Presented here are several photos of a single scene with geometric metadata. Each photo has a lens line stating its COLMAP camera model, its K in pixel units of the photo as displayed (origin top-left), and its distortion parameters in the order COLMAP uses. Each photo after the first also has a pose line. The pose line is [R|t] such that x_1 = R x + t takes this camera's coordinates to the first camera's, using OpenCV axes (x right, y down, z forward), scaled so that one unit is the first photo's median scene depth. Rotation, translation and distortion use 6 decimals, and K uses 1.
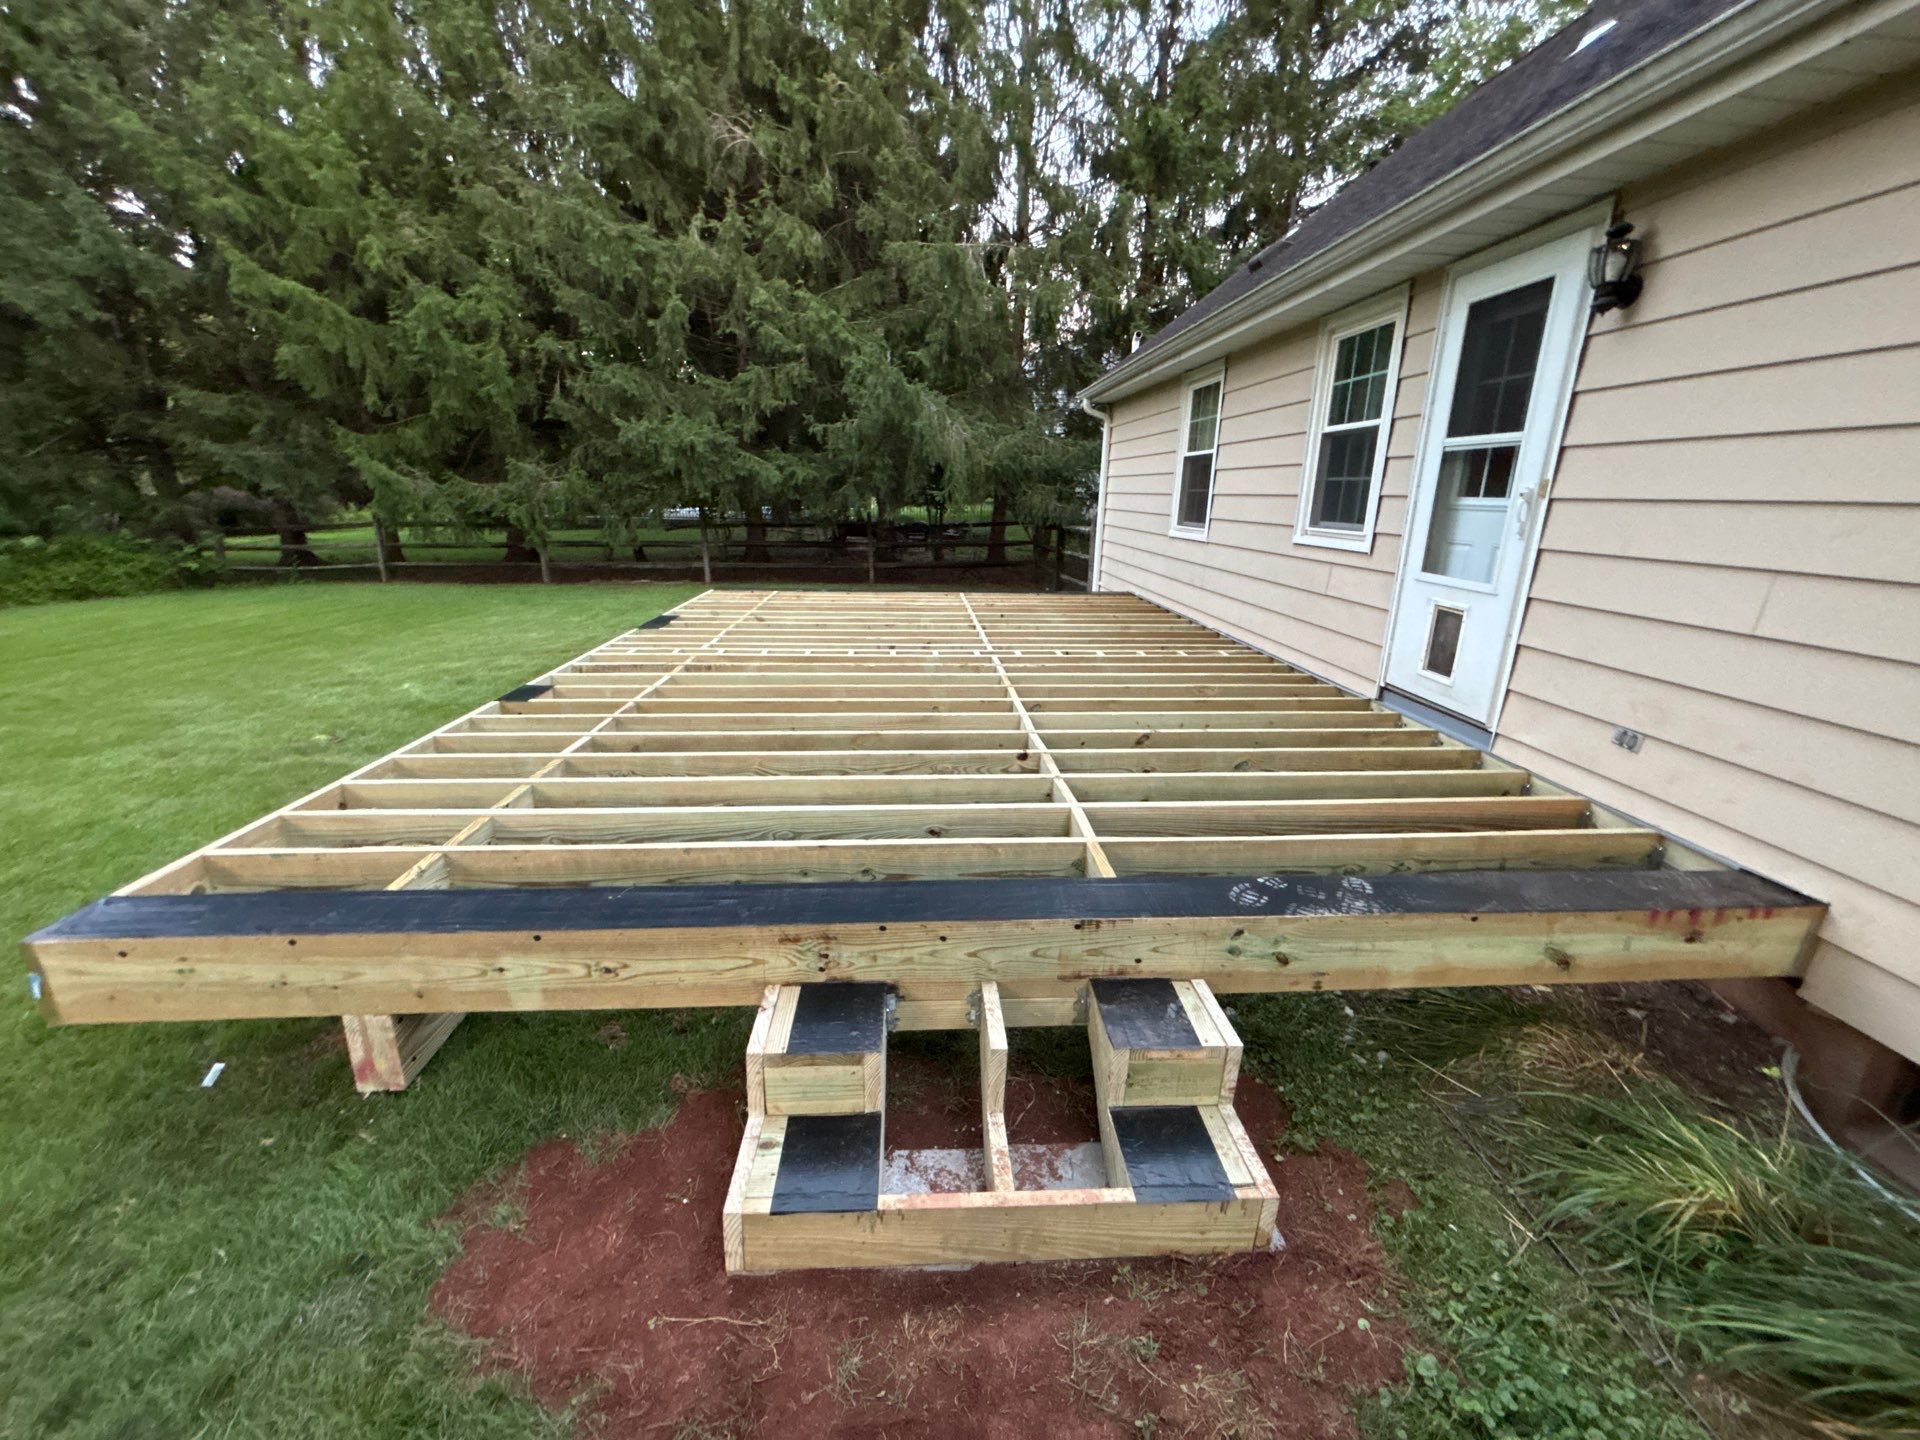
lens RADIAL K [[784.8, 0, 953.9], [0, 784.8, 724.8], [0, 0, 1]] dist [-0.005241, 0.000178]
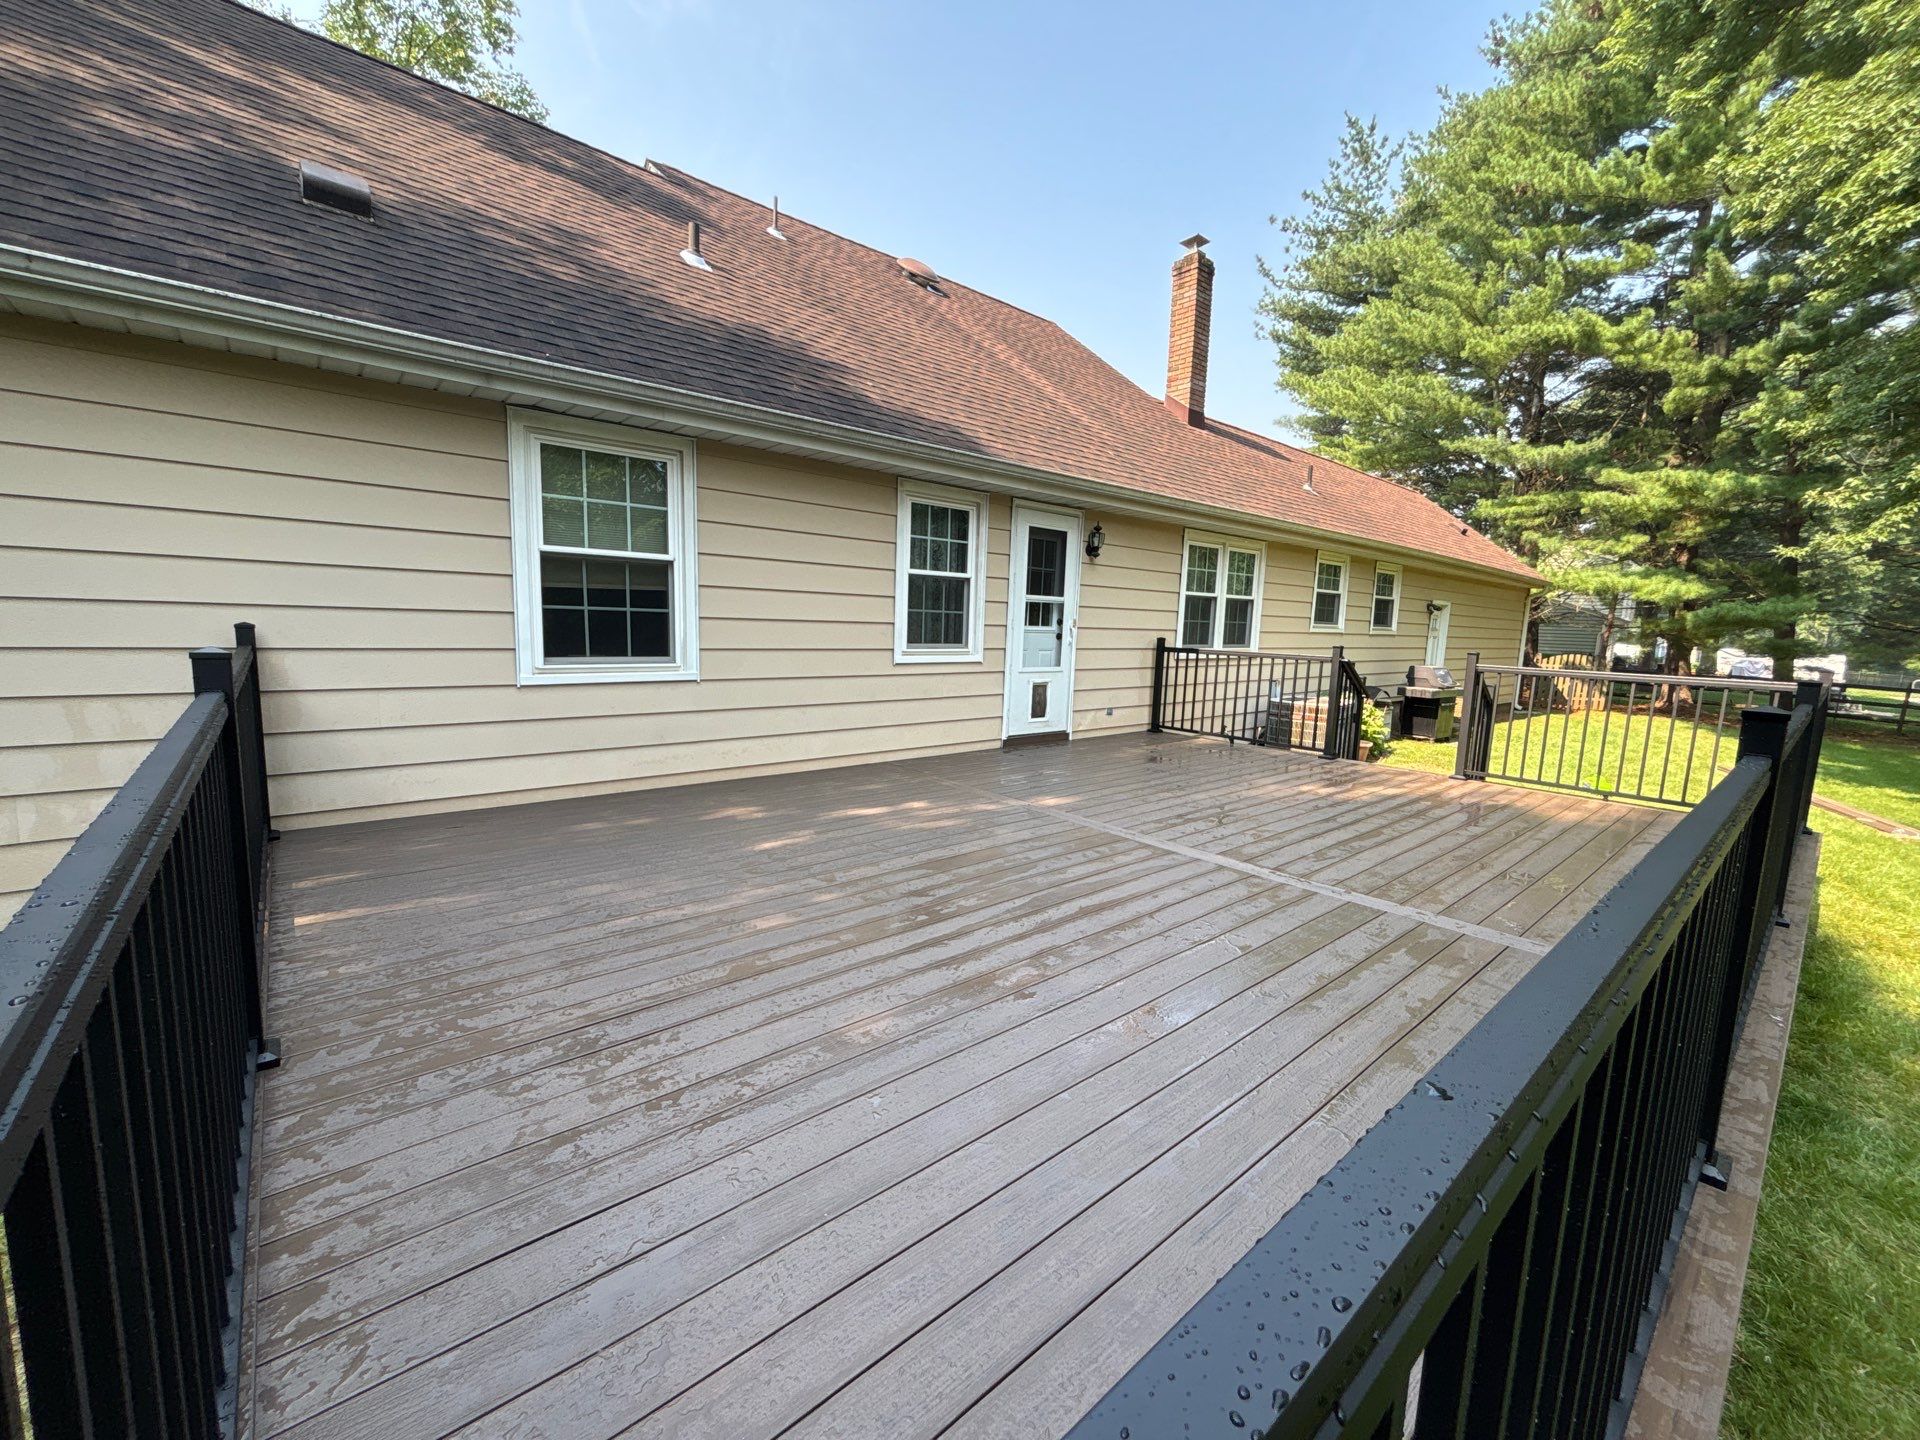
lens RADIAL K [[773.3, 0, 960.0], [0, 773.3, 720.0], [0, 0, 1]] dist [0.001697, -0.000110]
pose [[-0.613470, -0.134971, 0.778099, -0.528227], [0.187736, 0.932116, 0.309702, -0.506420], [-0.767079, 0.336070, -0.546486, 1.640261]]
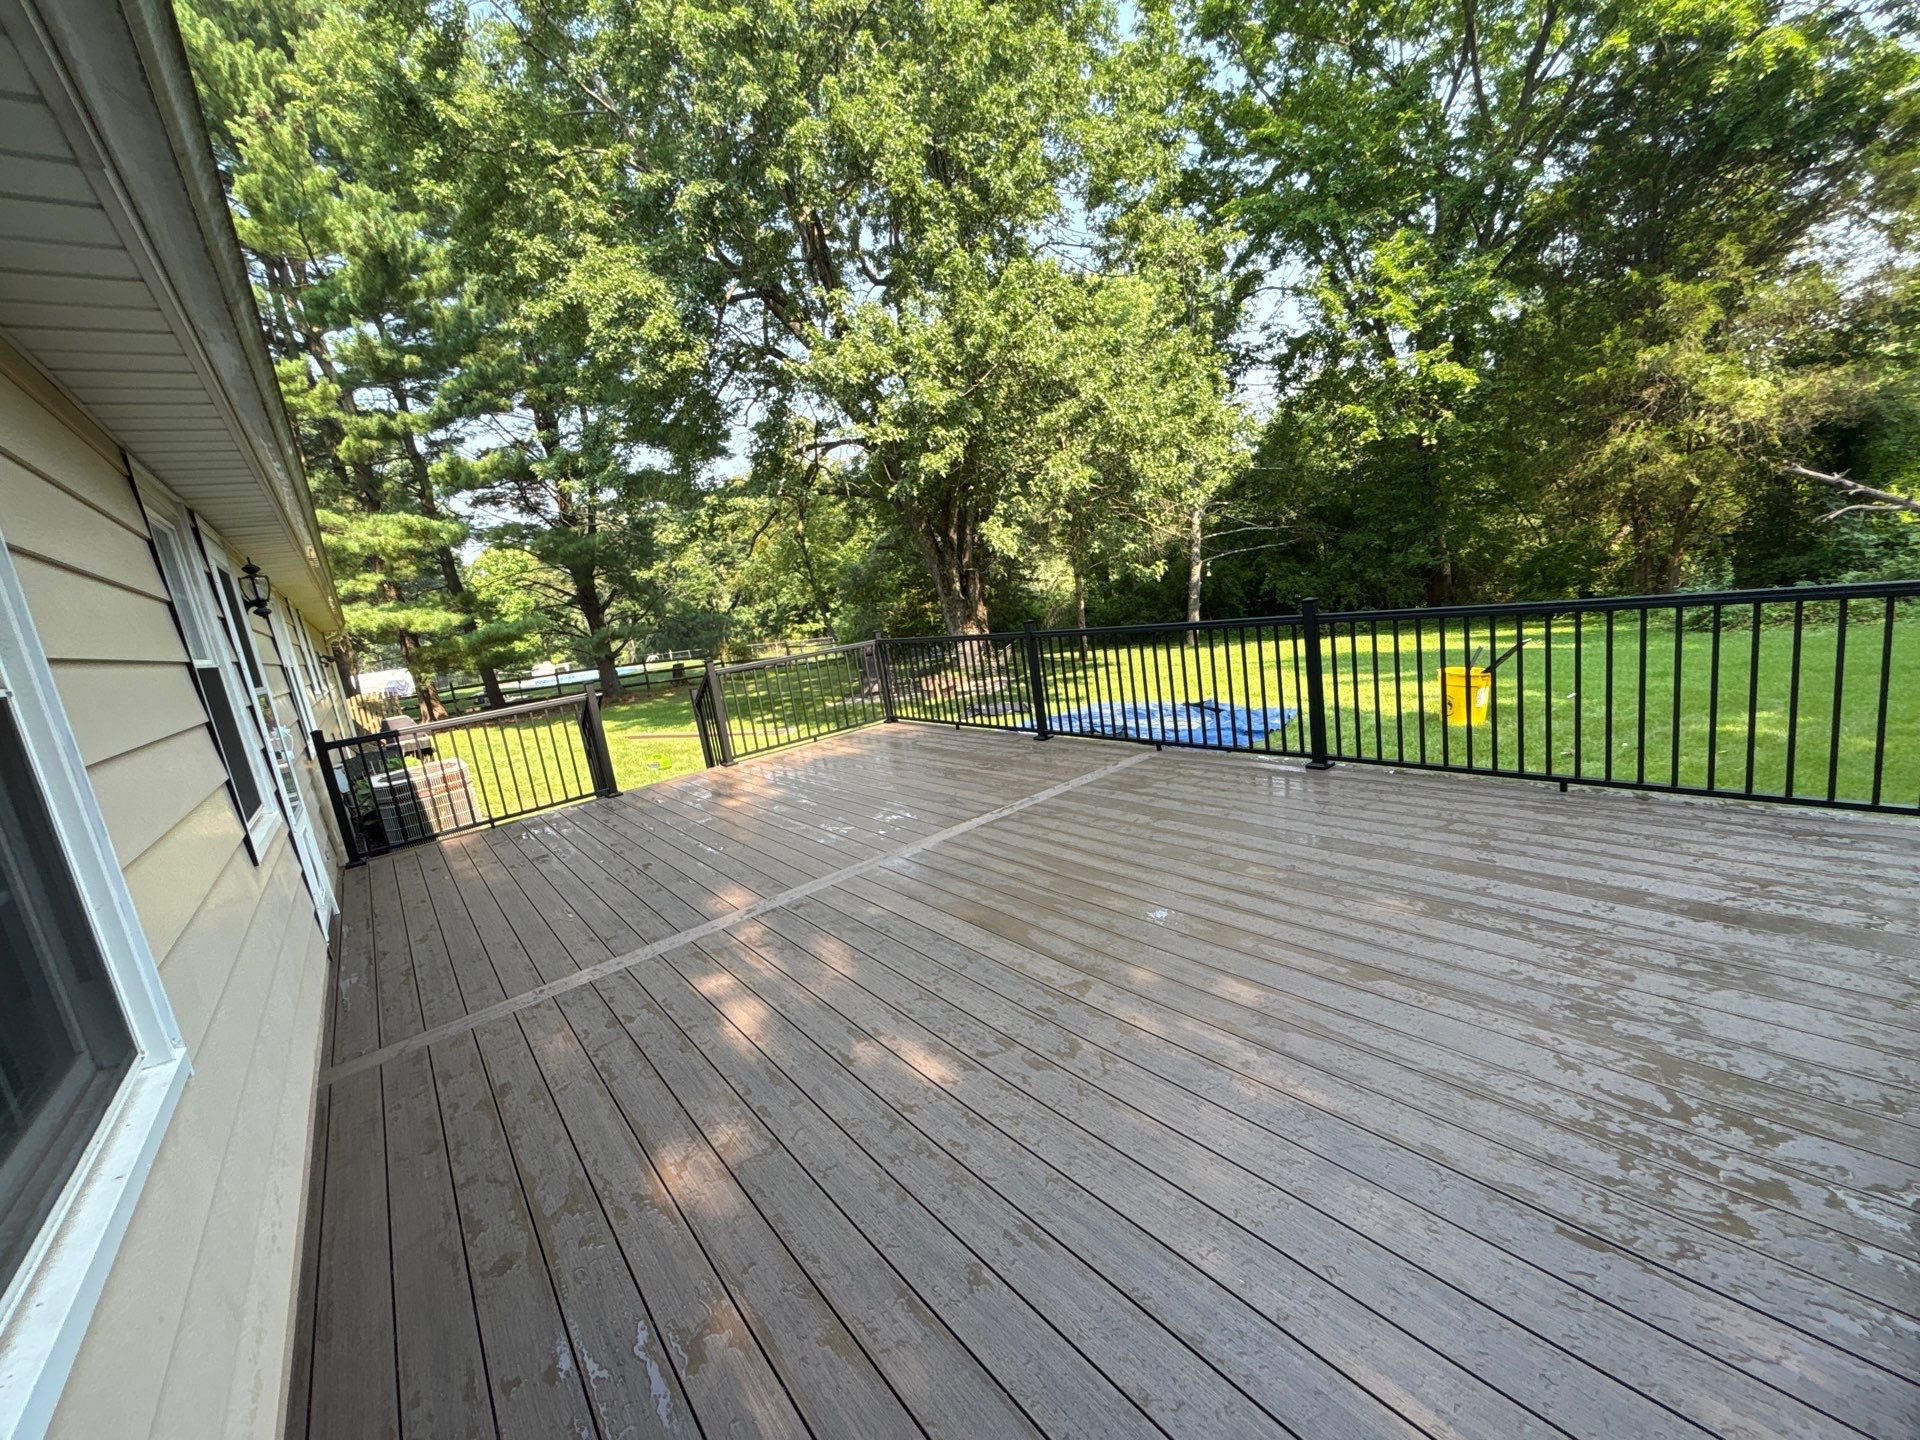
lens RADIAL K [[773.3, 0, 960.0], [0, 773.3, 720.0], [0, 0, 1]] dist [0.001697, -0.000110]
pose [[-0.811036, 0.208390, -0.546621, 0.350713], [-0.034665, 0.915639, 0.400505, -0.563837], [0.583969, 0.343772, -0.735392, 1.684067]]
